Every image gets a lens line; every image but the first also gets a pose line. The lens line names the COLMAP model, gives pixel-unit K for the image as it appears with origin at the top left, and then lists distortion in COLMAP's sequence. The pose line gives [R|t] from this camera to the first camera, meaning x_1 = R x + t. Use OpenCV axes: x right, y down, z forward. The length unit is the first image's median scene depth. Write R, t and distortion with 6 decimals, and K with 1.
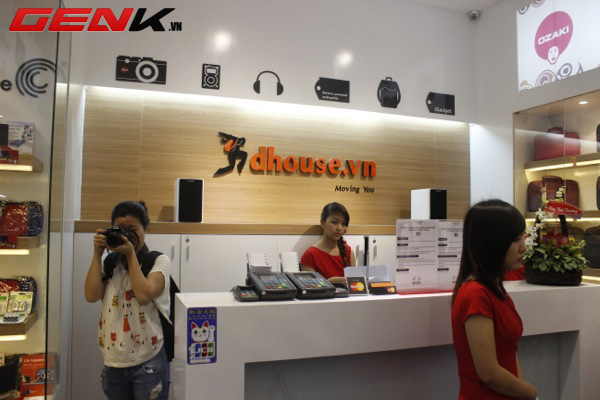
lens RADIAL K [[500.4, 0, 300.0], [0, 500.4, 200.0], [0, 0, 1]] dist [-0.148579, 0.121831]
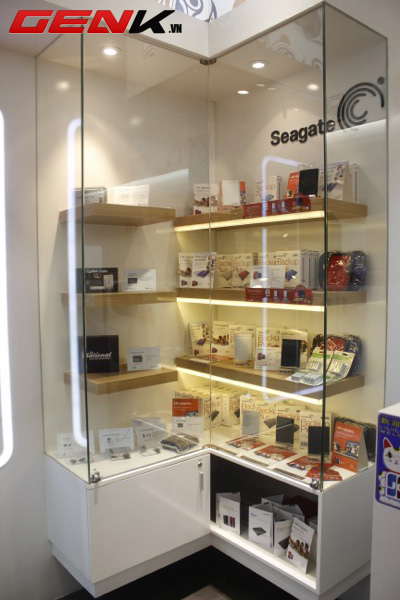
lens RADIAL K [[500.4, 0, 200.0], [0, 500.4, 300.0], [0, 0, 1]] dist [-0.148579, 0.121831]
pose [[0.341088, 0.038830, -0.939229, 0.198607], [0.059347, 0.996264, 0.062740, 0.019381], [0.938156, -0.077140, 0.337510, 0.444004]]
